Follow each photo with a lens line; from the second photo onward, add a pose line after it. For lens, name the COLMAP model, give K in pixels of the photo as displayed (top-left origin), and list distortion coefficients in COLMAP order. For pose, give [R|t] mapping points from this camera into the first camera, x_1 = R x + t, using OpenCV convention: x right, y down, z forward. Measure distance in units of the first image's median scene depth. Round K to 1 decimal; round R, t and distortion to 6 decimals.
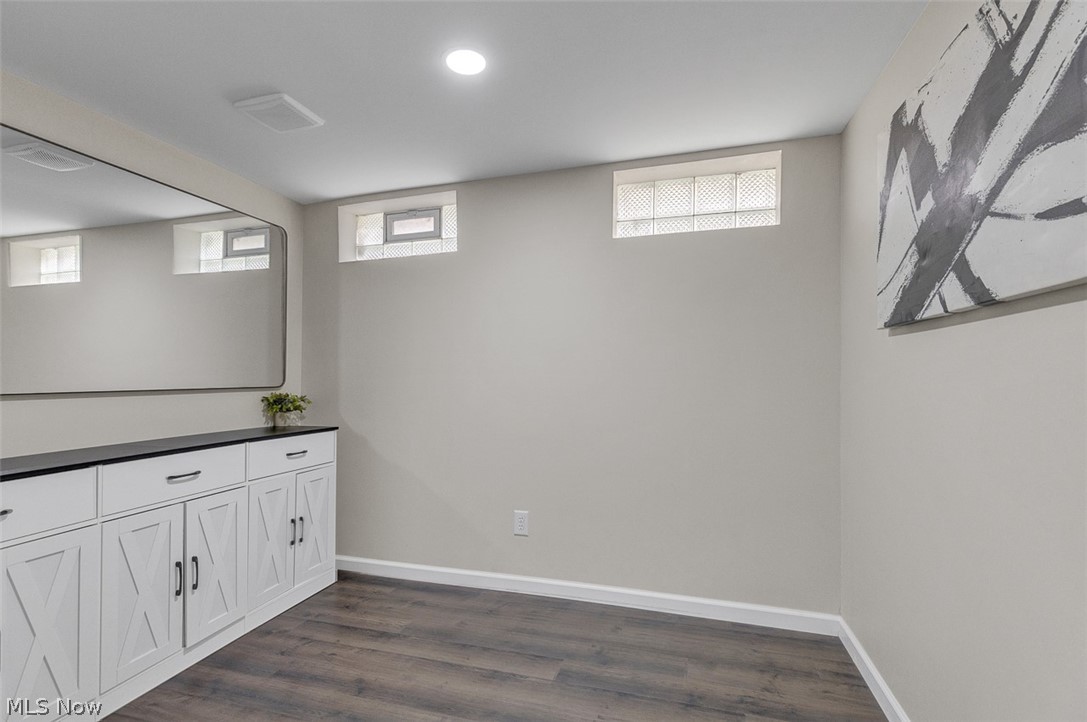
lens RADIAL K [[500.1, 0, 545.3], [0, 500.1, 385.6], [0, 0, 1]] dist [0.000750, 0.000150]
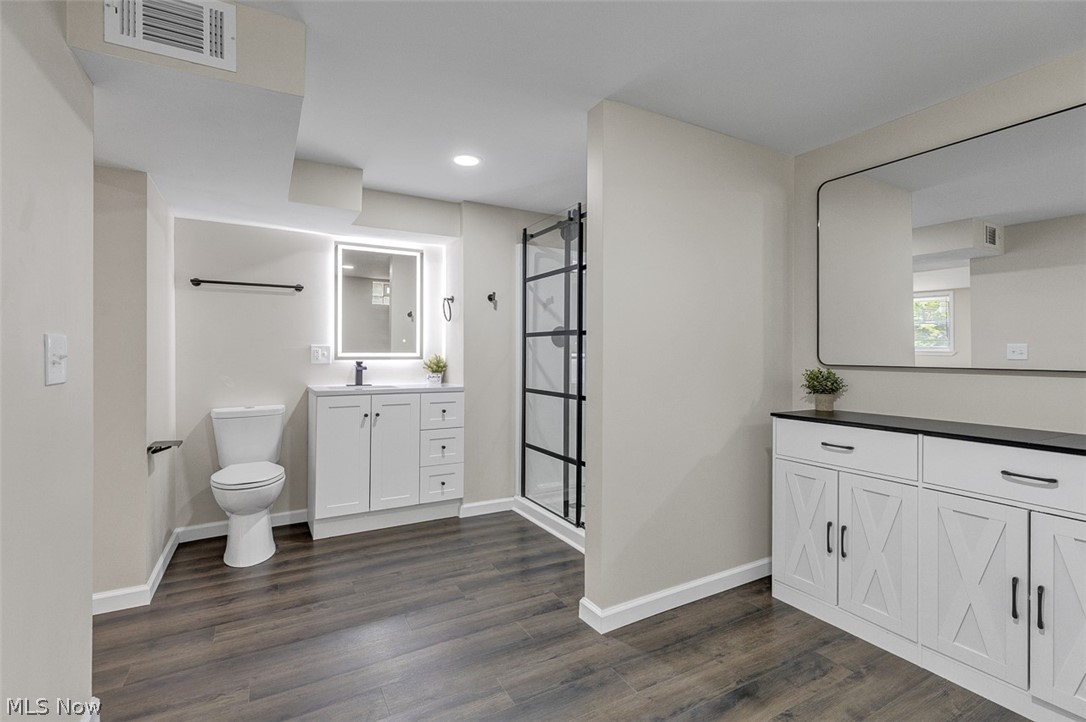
lens RADIAL K [[489.9, 0, 547.6], [0, 489.9, 340.9], [0, 0, 1]] dist [-0.000642, -0.000029]
pose [[-0.696884, 0.004238, -0.717172, 0.469508], [0.006184, 0.999981, -0.000101, -0.052845], [0.717157, -0.004505, -0.696897, 1.229164]]
